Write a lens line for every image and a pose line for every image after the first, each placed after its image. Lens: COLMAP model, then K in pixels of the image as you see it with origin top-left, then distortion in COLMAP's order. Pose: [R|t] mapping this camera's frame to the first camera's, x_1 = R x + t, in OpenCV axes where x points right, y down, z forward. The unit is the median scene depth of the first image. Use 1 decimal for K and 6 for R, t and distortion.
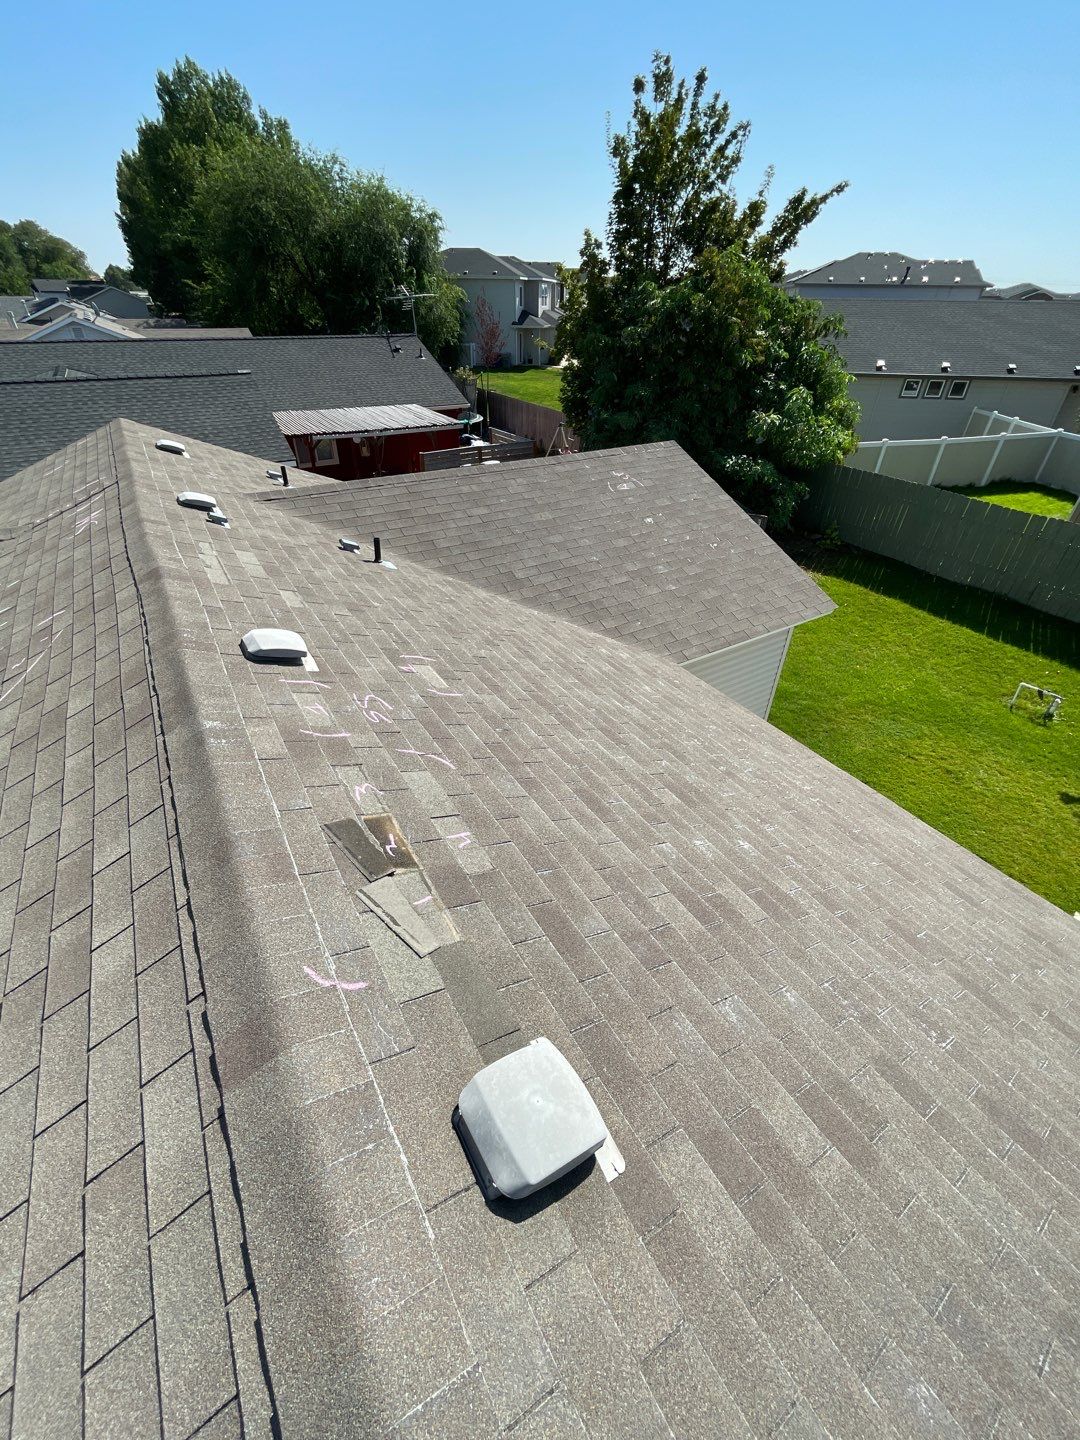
lens RADIAL K [[584.0, 0, 540.0], [0, 584.0, 720.0], [0, 0, 1]] dist [-0.000028, 0.000280]
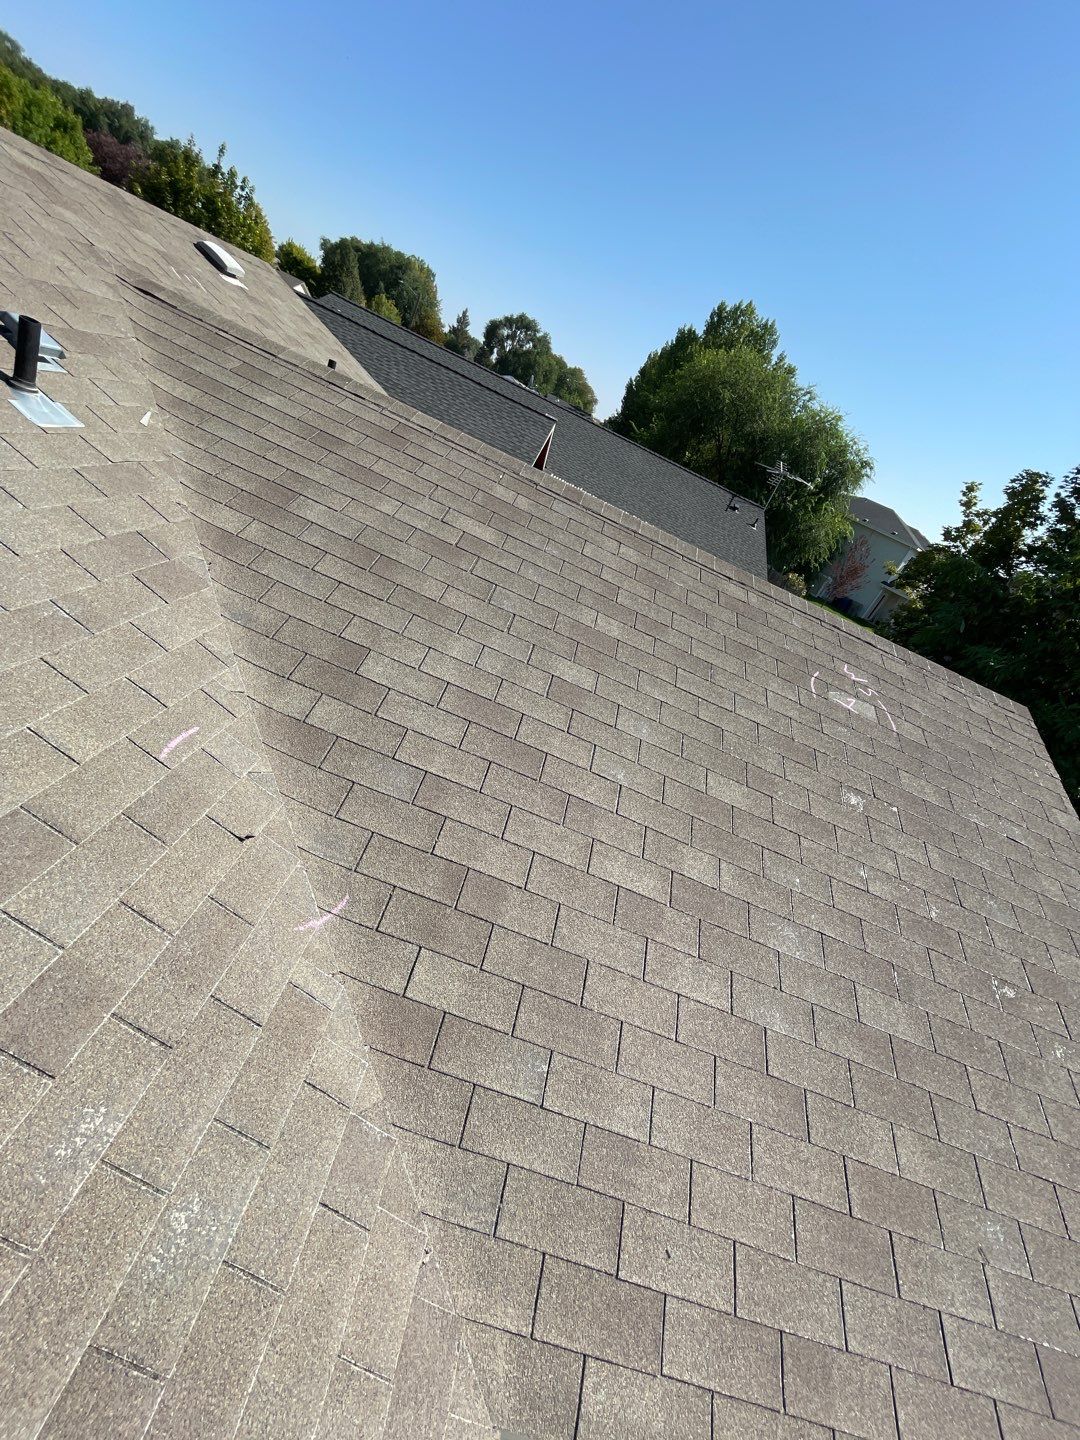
lens RADIAL K [[584.0, 0, 540.0], [0, 584.0, 720.0], [0, 0, 1]] dist [-0.000028, 0.000280]
pose [[0.735232, 0.559264, -0.382960, 0.043714], [-0.643629, 0.753209, -0.135716, -0.057971], [0.212548, 0.346266, 0.913741, 0.172436]]
